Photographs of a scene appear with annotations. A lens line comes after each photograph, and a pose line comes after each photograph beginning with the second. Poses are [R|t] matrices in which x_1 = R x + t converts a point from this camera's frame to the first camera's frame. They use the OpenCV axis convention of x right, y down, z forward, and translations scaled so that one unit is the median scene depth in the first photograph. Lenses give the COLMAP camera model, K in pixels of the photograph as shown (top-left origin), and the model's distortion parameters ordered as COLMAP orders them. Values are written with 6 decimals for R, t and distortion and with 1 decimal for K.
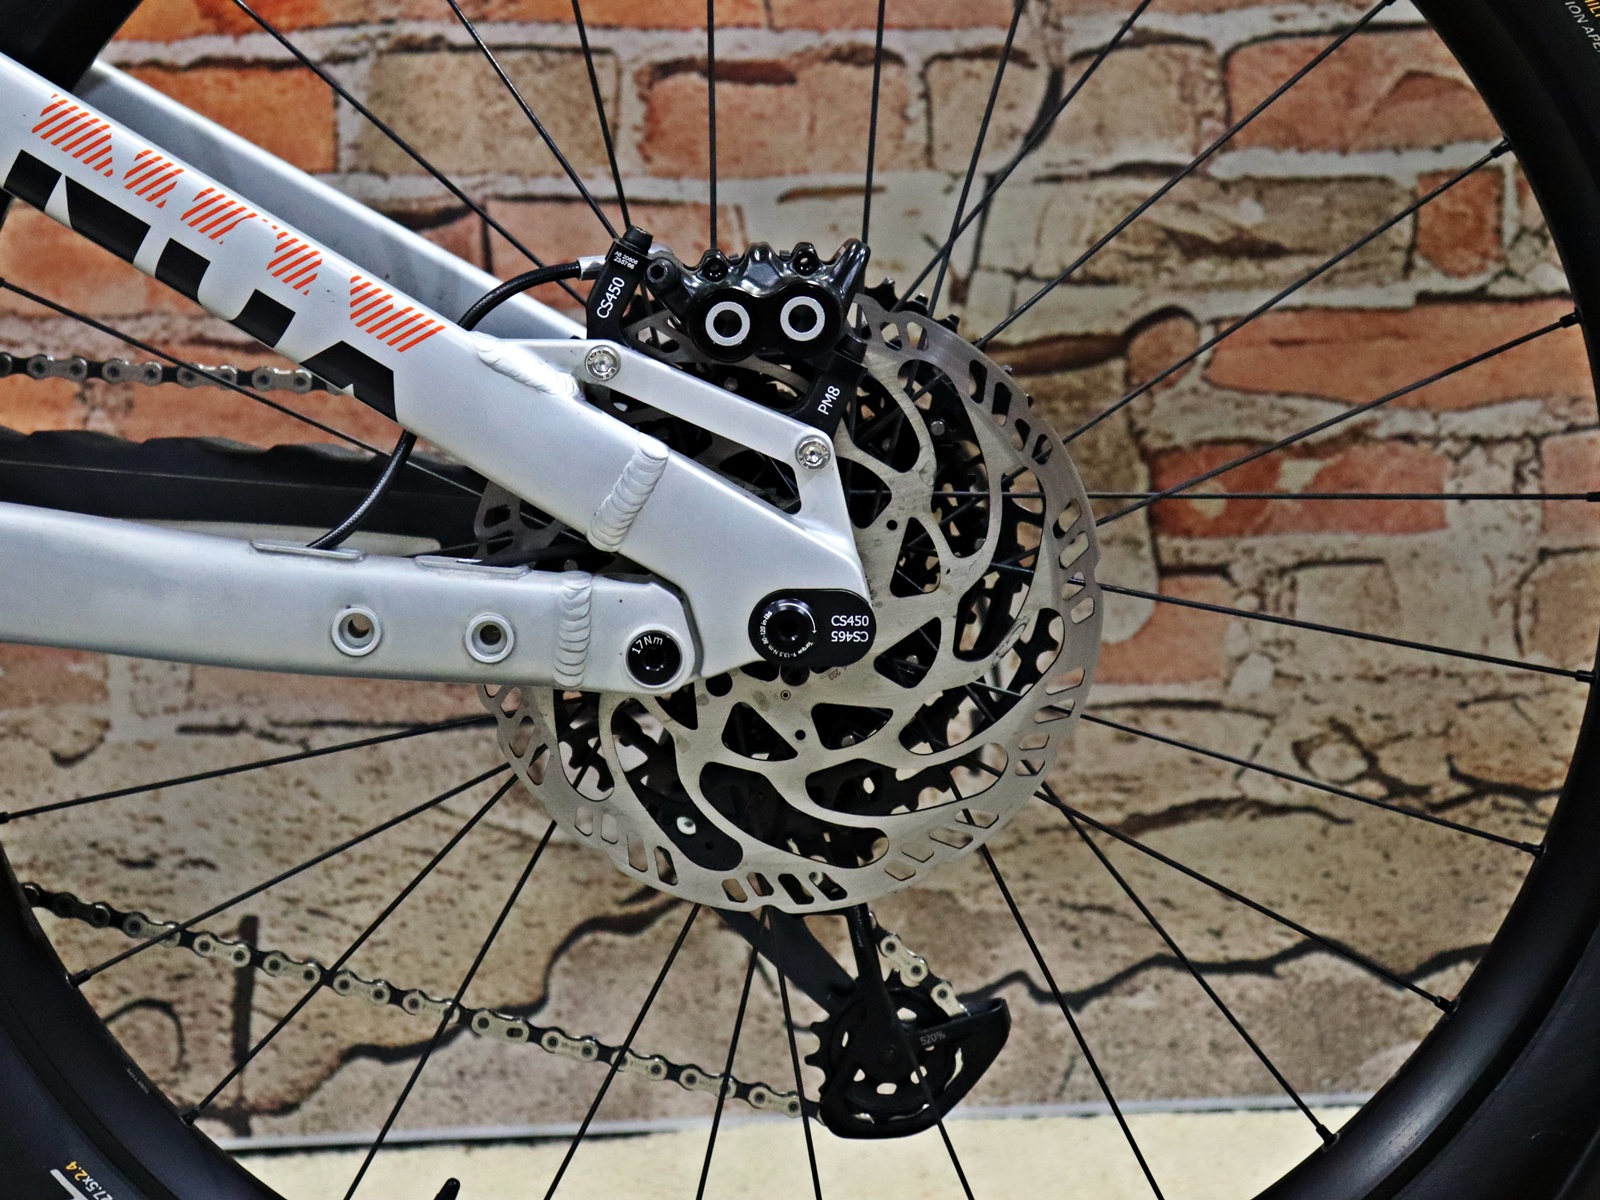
lens RADIAL K [[3313.5, 0, 755.3], [0, 3313.5, 540.6], [0, 0, 1]] dist [0.075200, 0.000000]
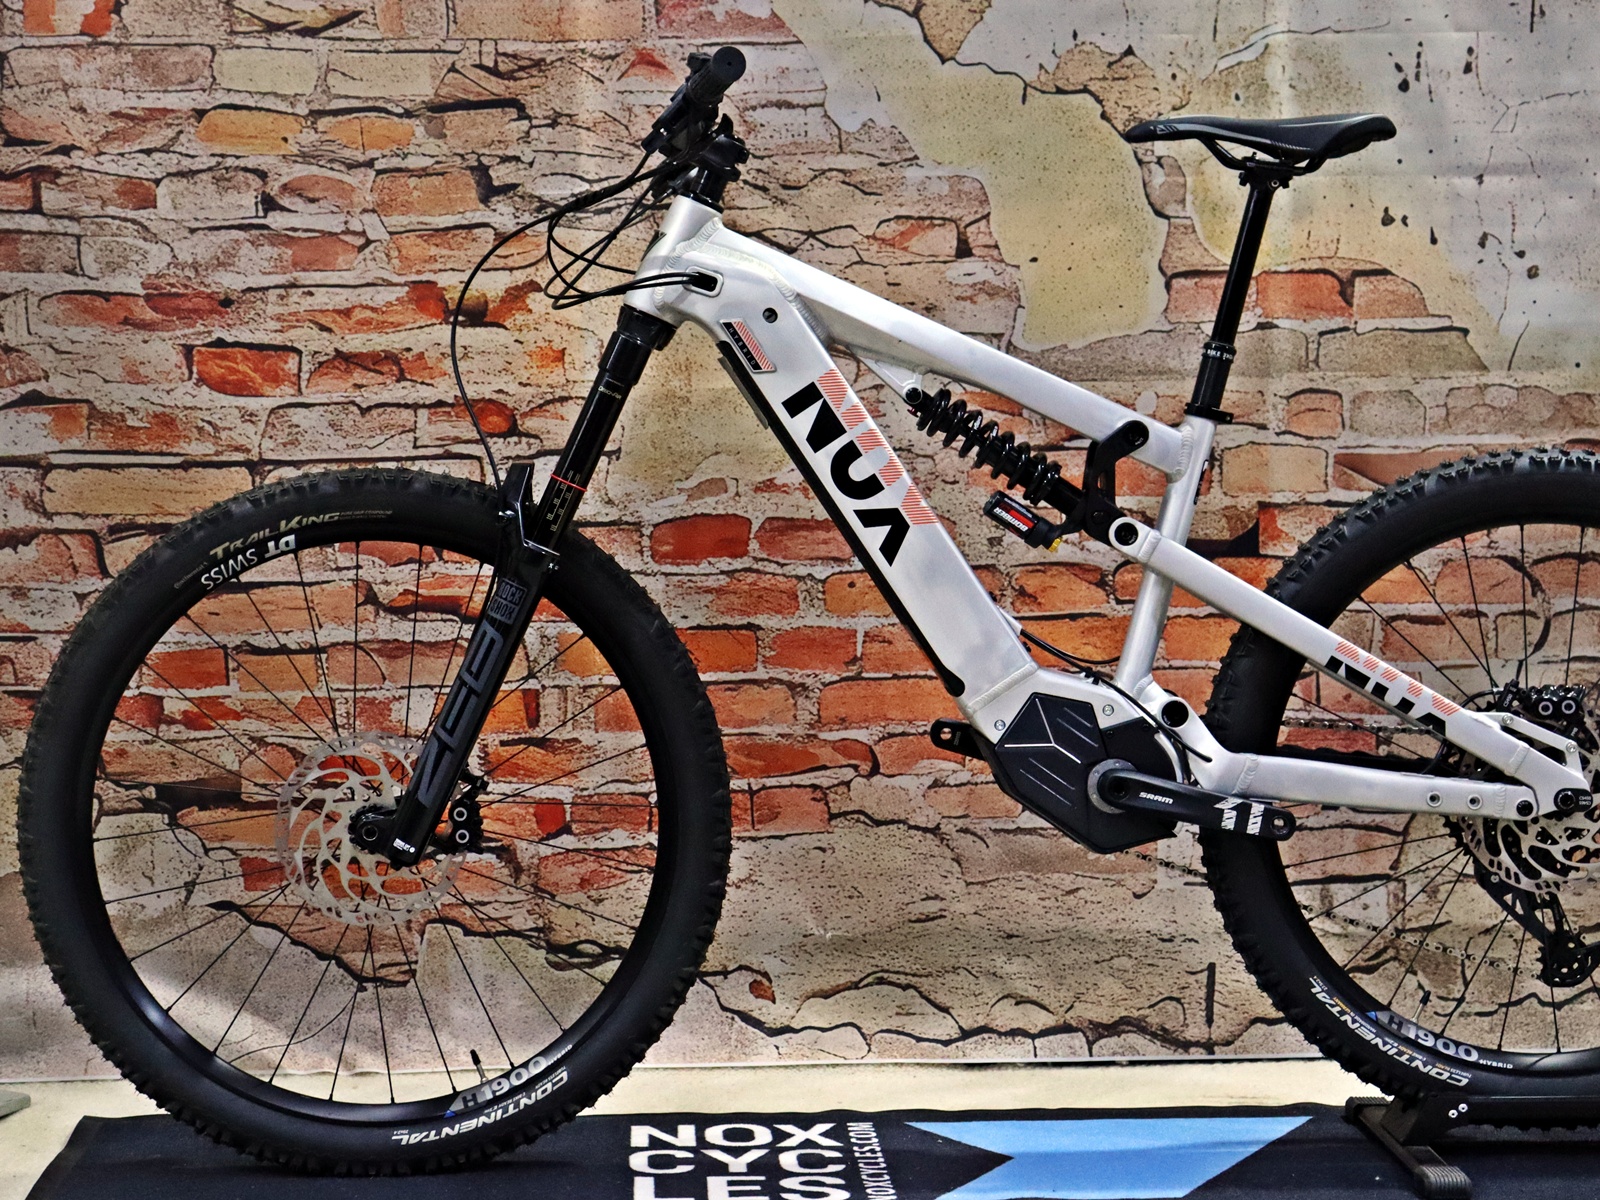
lens RADIAL K [[3313.5, 0, 613.3], [0, 3313.5, 564.0], [0, 0, 1]] dist [0.075200, 0.000000]
pose [[0.999733, 0.005080, -0.022548, -0.542297], [-0.008025, 0.991153, -0.132480, 0.151223], [0.021676, 0.132625, 0.990929, -1.472840]]
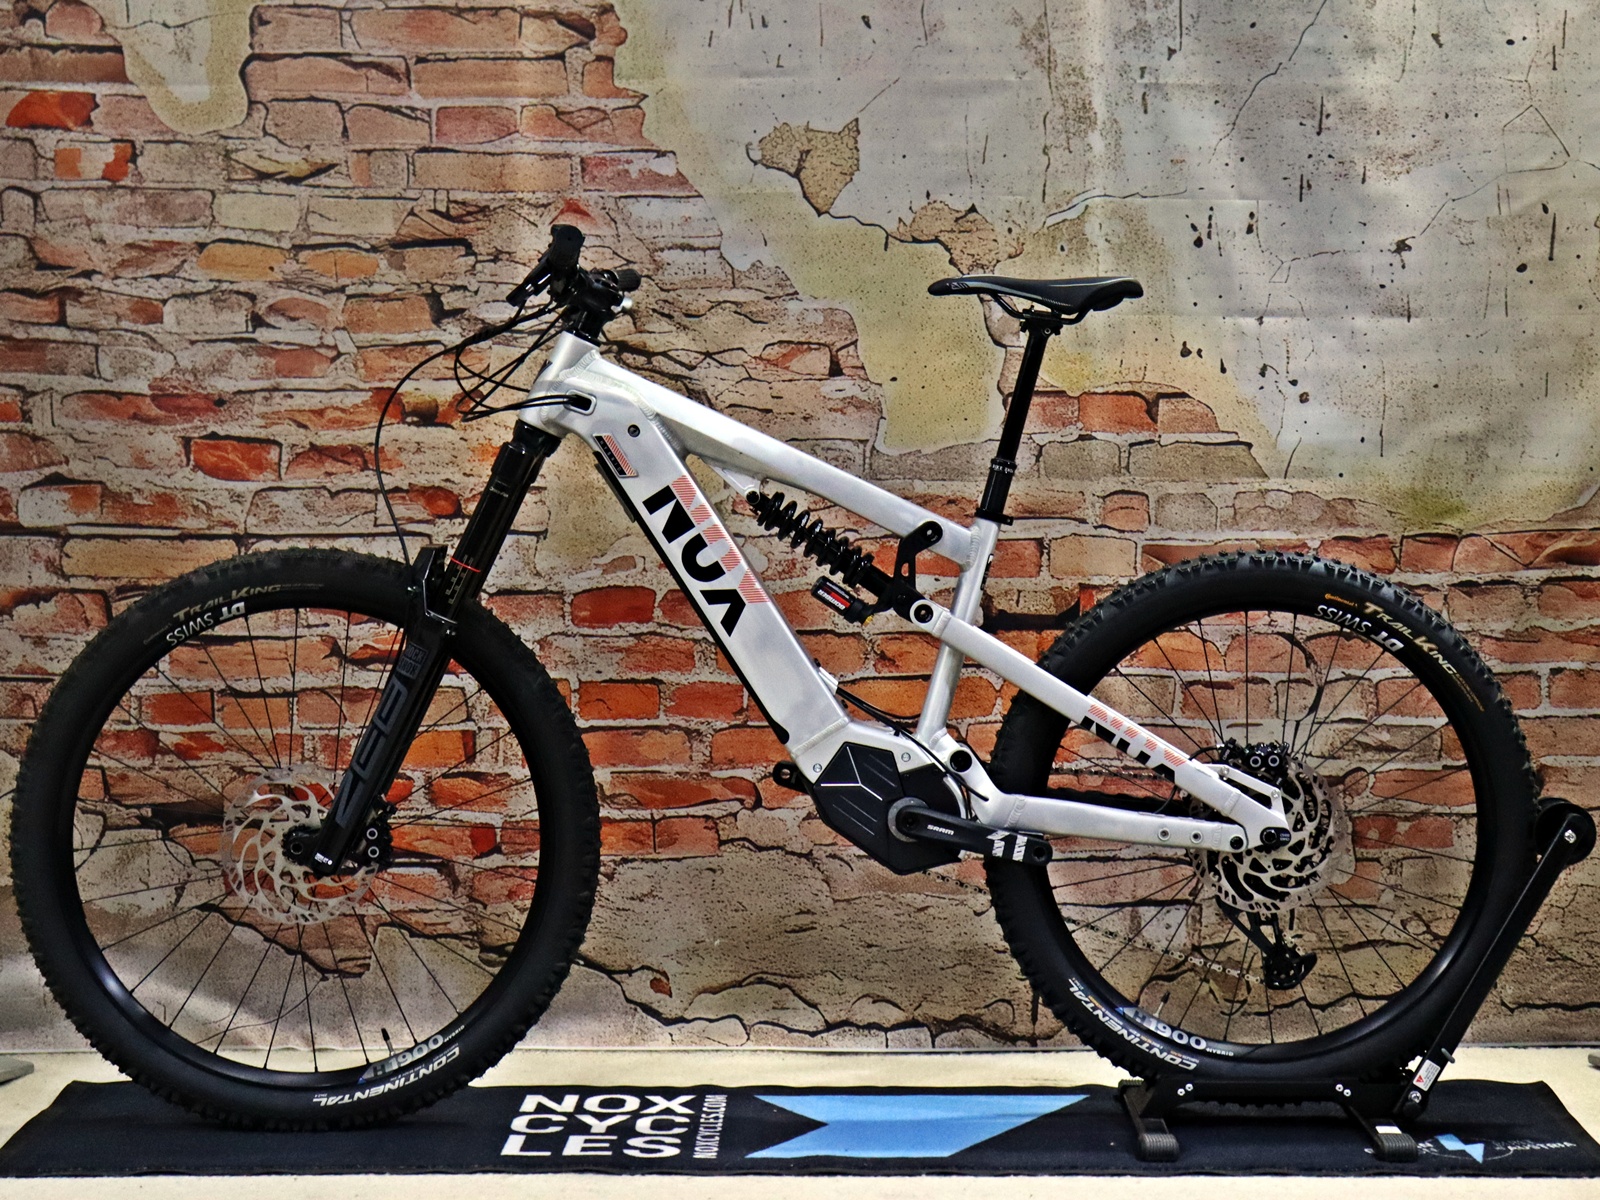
lens RADIAL K [[3261.5, 0, 825.9], [0, 3261.5, 466.2], [0, 0, 1]] dist [0.062671, 0.000000]
pose [[0.999537, 0.022250, -0.020760, -0.291031], [-0.025475, 0.984959, -0.170901, 0.173824], [0.016645, 0.171351, 0.985069, -1.901651]]
